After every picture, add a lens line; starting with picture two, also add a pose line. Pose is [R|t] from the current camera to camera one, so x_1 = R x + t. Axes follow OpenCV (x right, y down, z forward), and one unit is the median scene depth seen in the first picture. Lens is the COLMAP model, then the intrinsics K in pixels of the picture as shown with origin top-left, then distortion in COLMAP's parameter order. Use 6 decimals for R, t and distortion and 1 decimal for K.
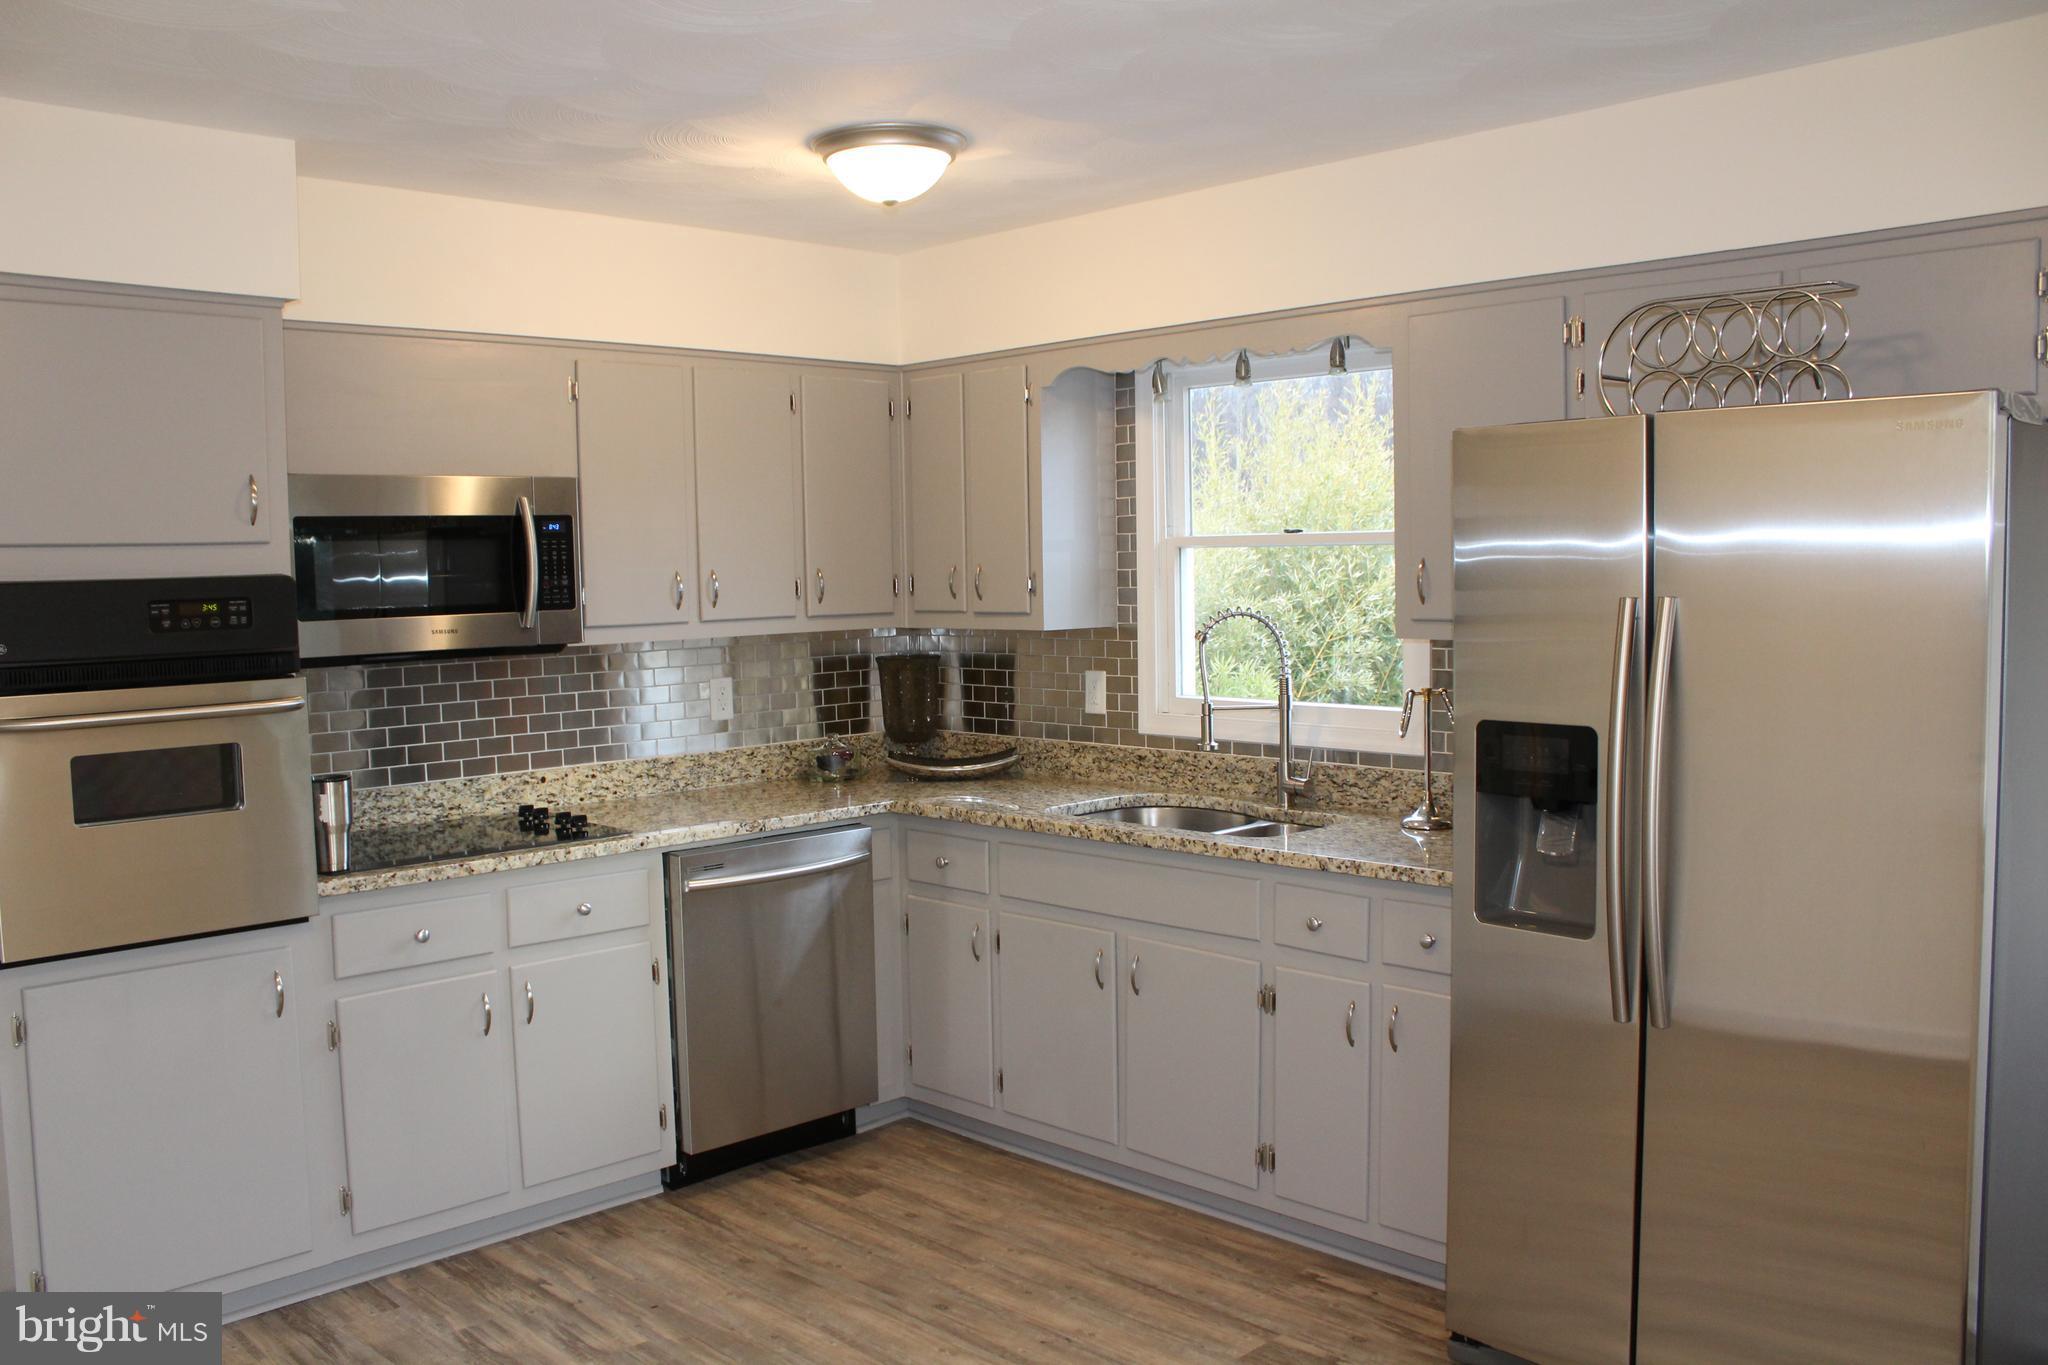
lens RADIAL K [[1692.4, 0, 999.8], [0, 1692.4, 698.9], [0, 0, 1]] dist [-0.168082, 0.151652]
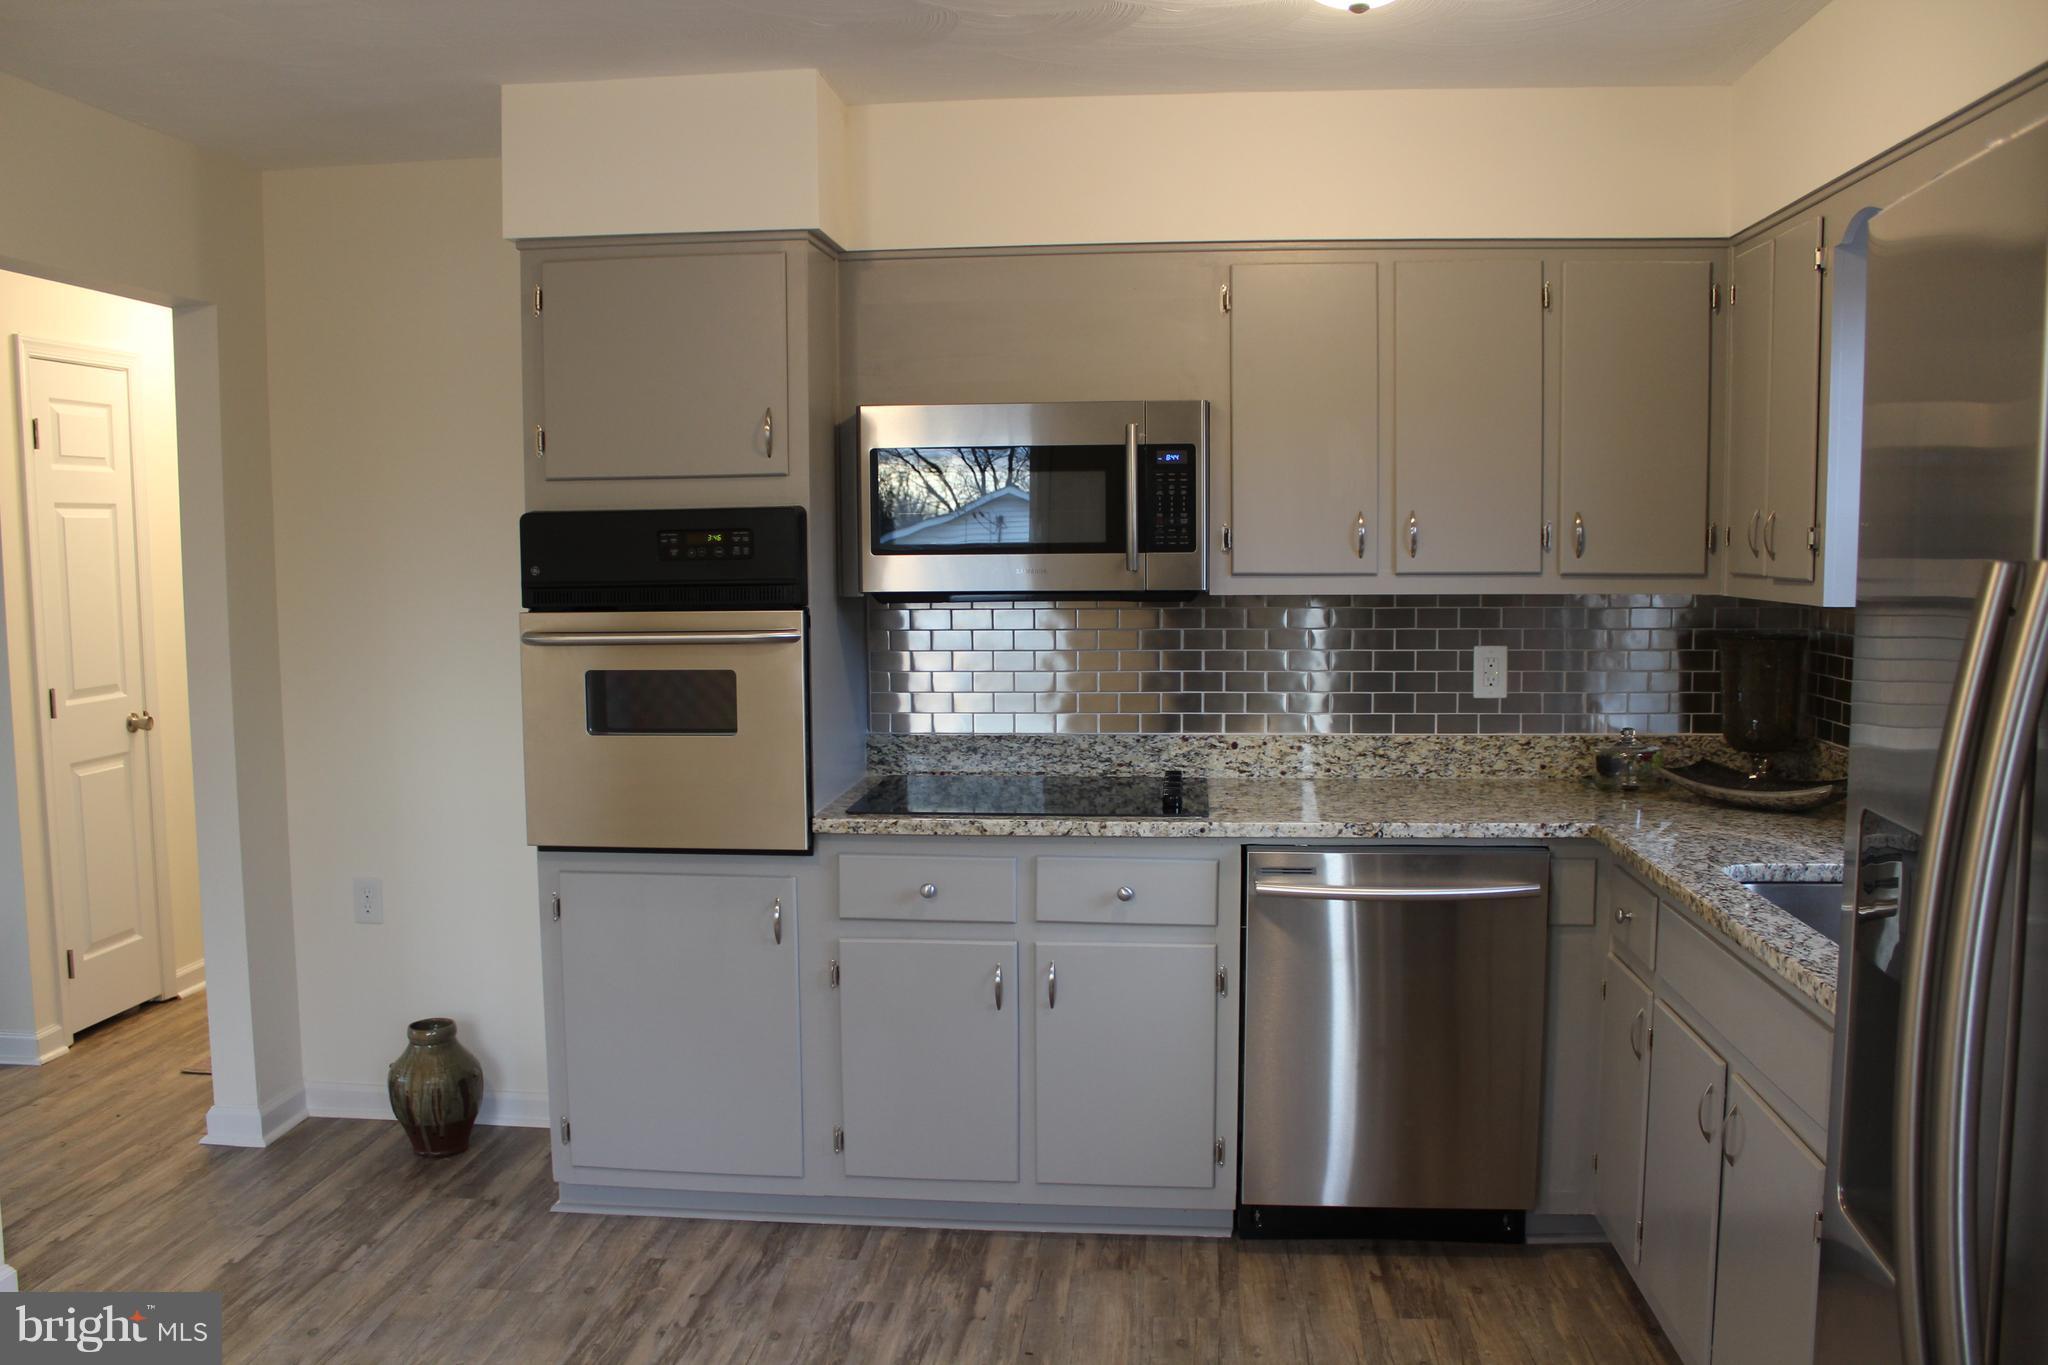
lens RADIAL K [[1692.4, 0, 999.8], [0, 1692.4, 698.9], [0, 0, 1]] dist [-0.168082, 0.151652]
pose [[0.640464, 0.087351, -0.763004, 0.360752], [-0.065323, 0.996106, 0.059205, -0.023179], [0.765205, 0.011923, 0.643676, 0.364276]]
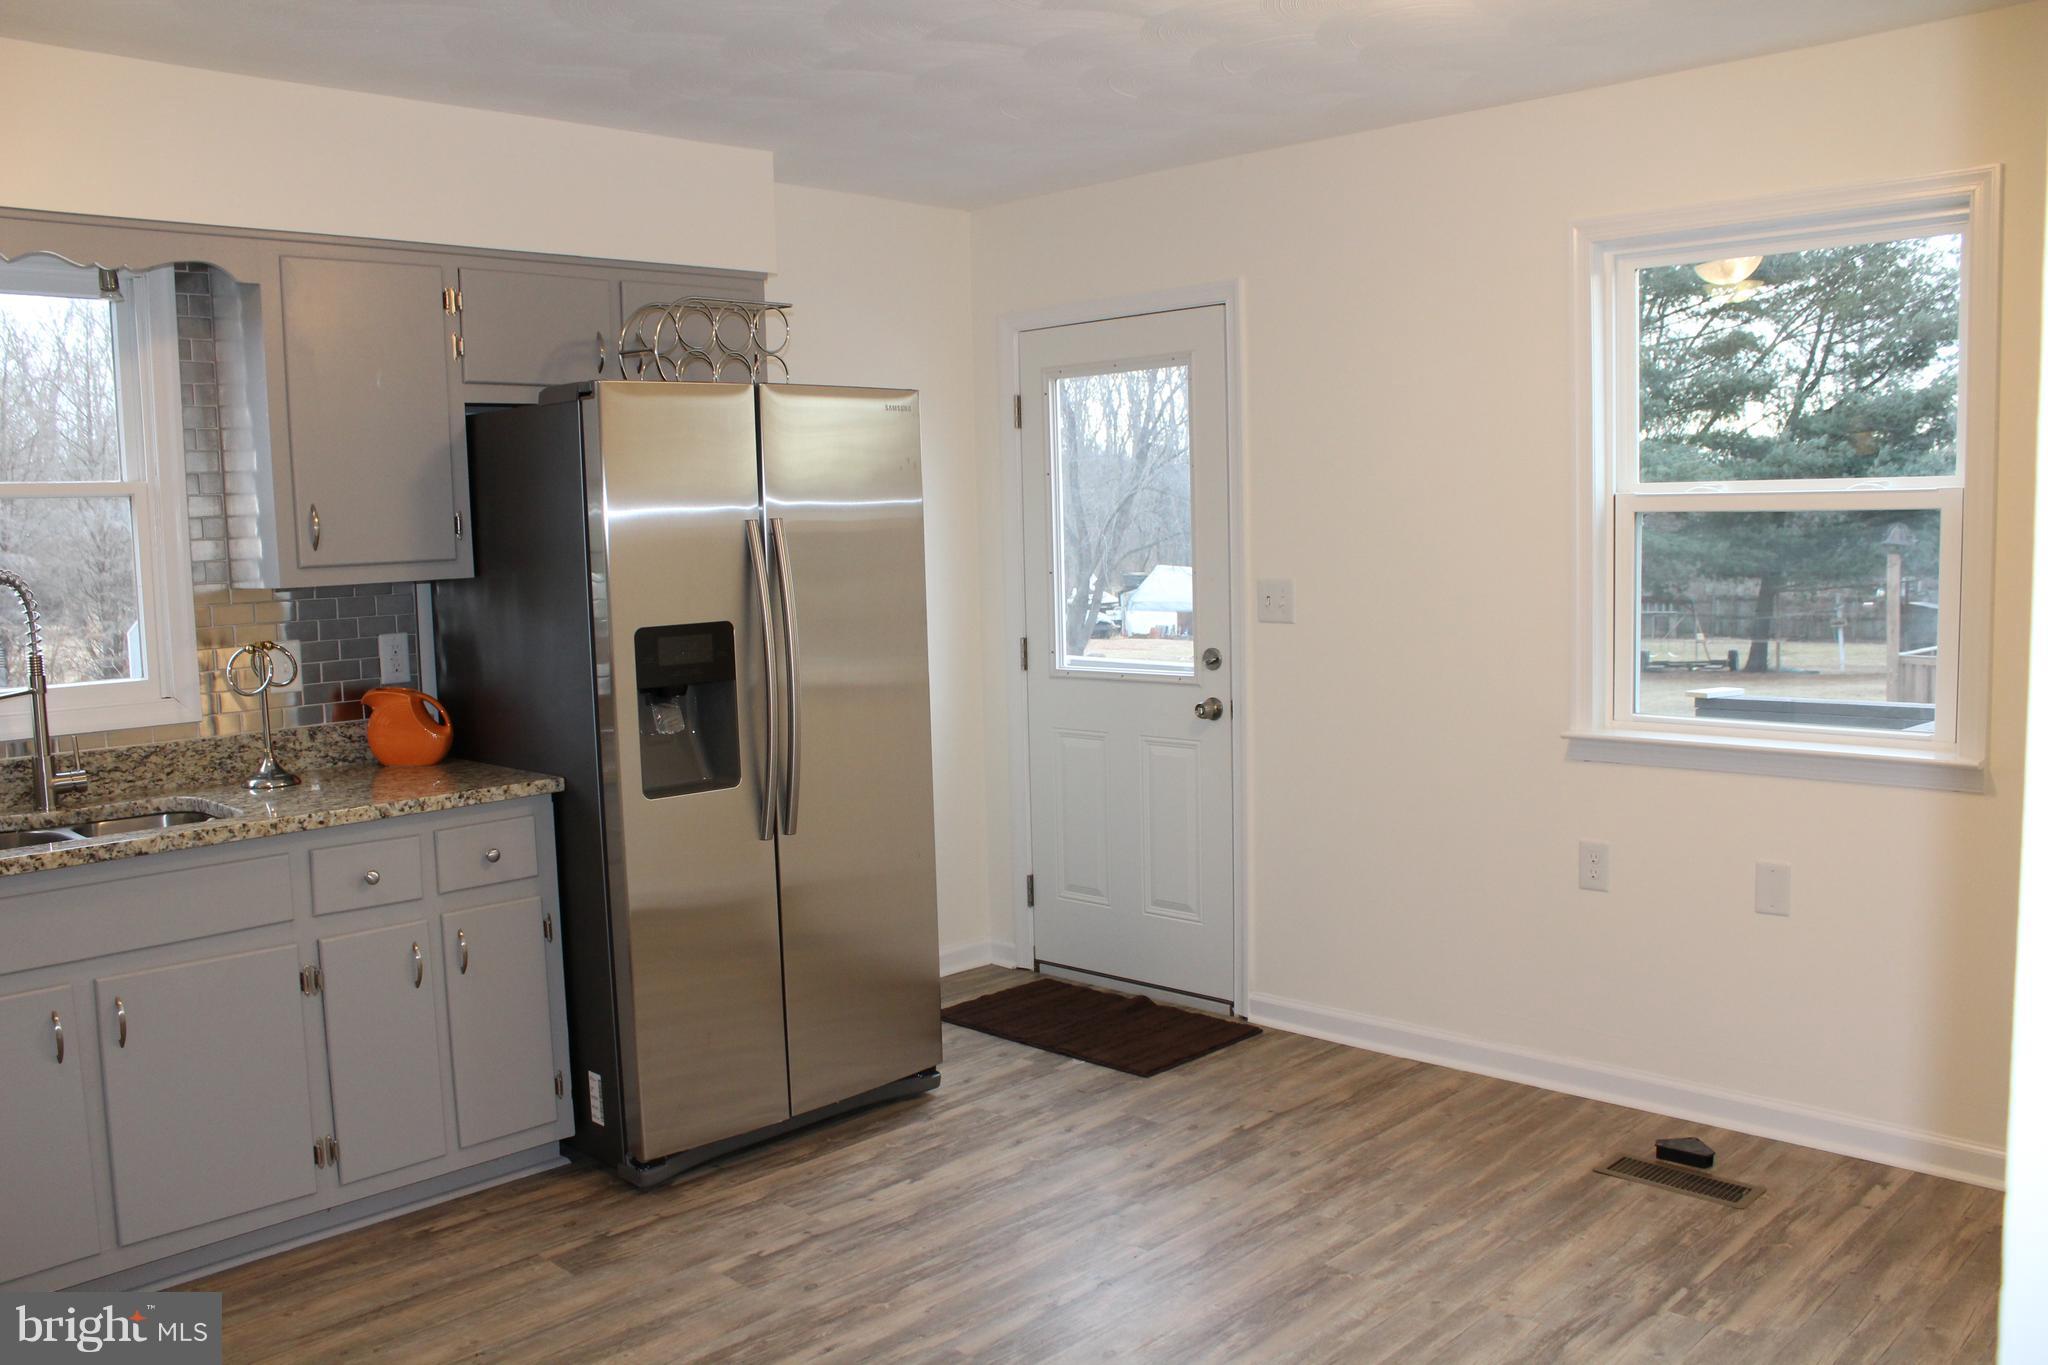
lens RADIAL K [[1692.4, 0, 999.8], [0, 1692.4, 698.9], [0, 0, 1]] dist [-0.168082, 0.151652]
pose [[-0.021270, -0.086089, 0.996060, -0.675591], [0.107573, 0.990305, 0.087889, -0.011083], [-0.993970, 0.109018, -0.011803, 0.568746]]
